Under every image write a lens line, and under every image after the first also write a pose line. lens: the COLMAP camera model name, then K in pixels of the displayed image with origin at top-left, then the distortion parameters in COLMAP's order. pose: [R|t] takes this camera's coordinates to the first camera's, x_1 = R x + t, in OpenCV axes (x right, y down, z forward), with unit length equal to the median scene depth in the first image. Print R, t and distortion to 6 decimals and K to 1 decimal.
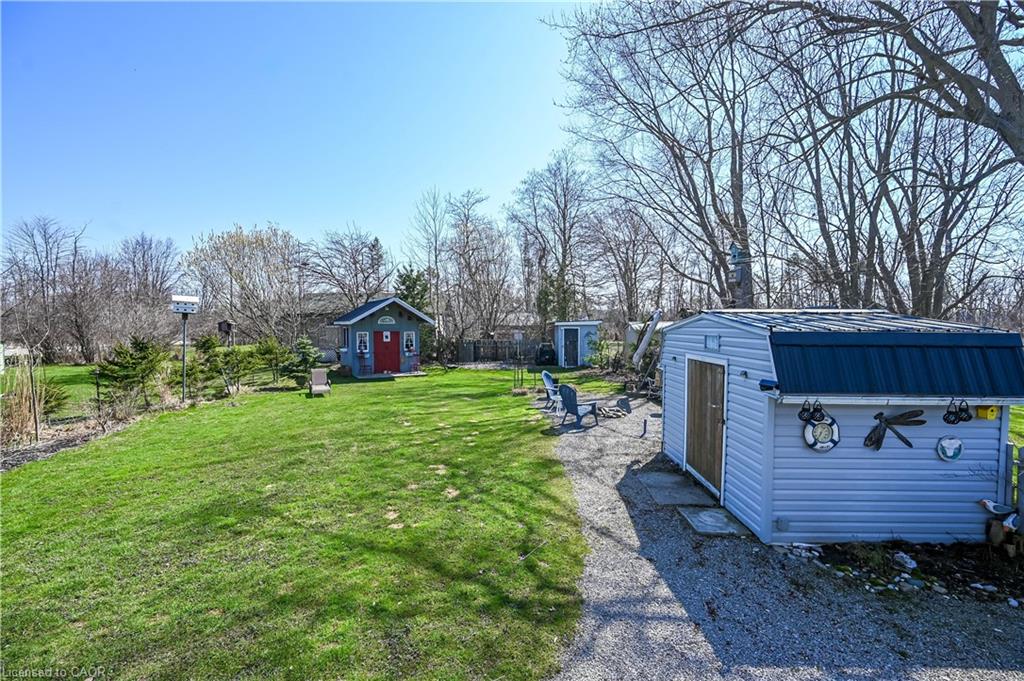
lens RADIAL K [[411.3, 0, 515.1], [0, 411.3, 349.6], [0, 0, 1]] dist [0.000340, -0.001256]
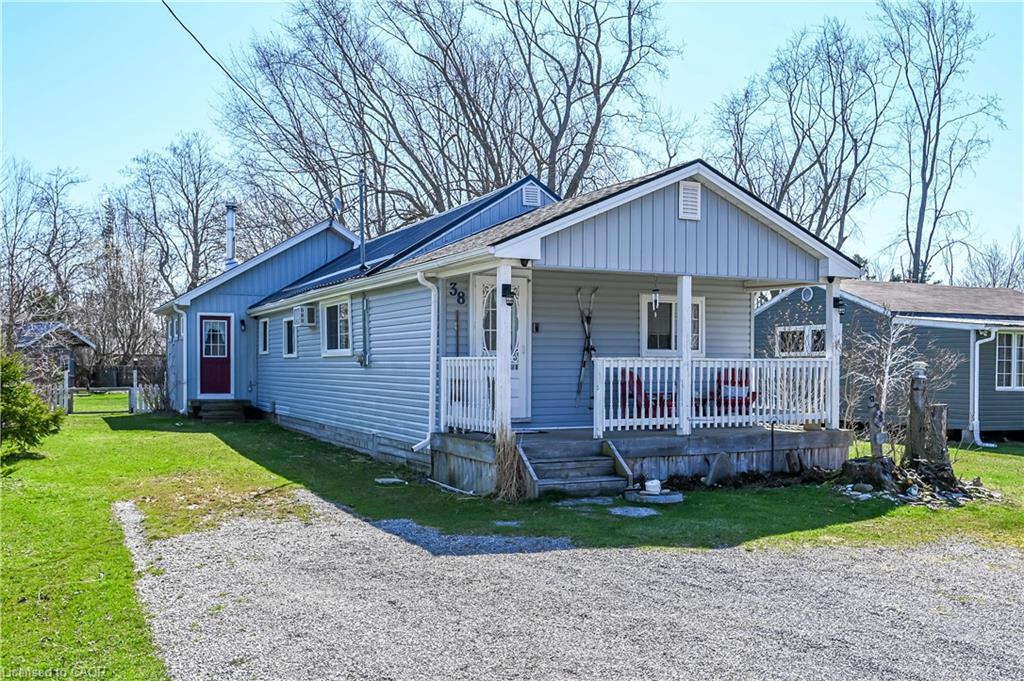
lens RADIAL K [[872.1, 0, 477.5], [0, 872.1, 384.3], [0, 0, 1]] dist [-0.006721, -0.002968]
pose [[0.885965, -0.008500, 0.463674, -0.448273], [0.025505, 0.999212, -0.030417, 0.152949], [-0.463050, 0.038775, 0.885484, -1.763529]]
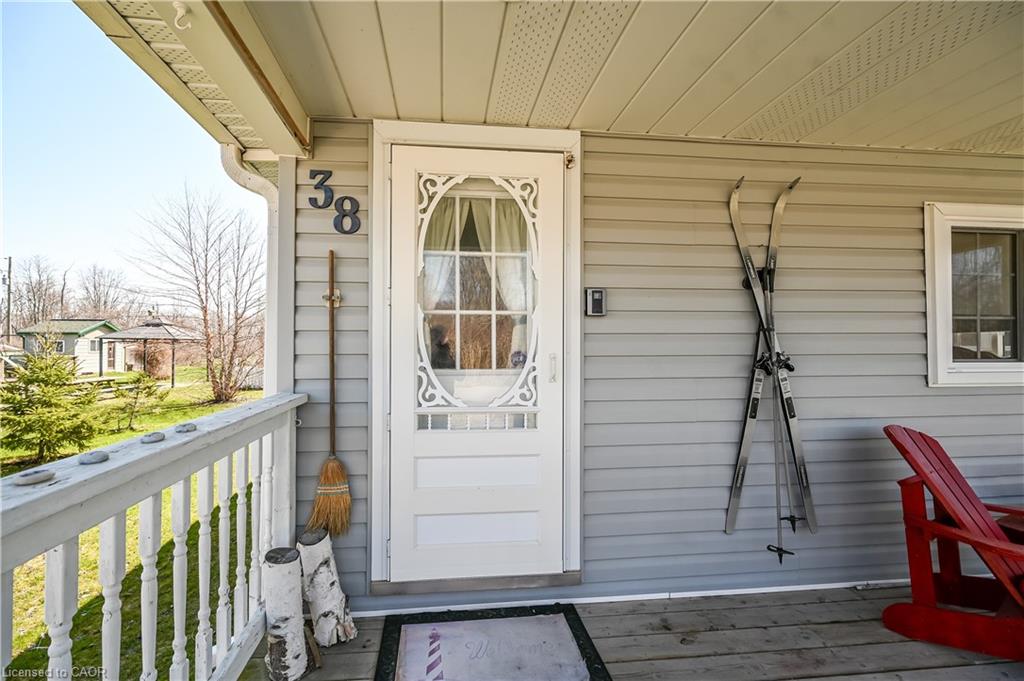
lens RADIAL K [[411.3, 0, 484.8], [0, 411.3, 343.5], [0, 0, 1]] dist [0.000340, -0.001256]
pose [[0.989826, 0.002289, 0.142264, -0.079327], [0.007358, 0.997709, -0.067246, 0.098775], [-0.142092, 0.067609, 0.987542, -1.198756]]
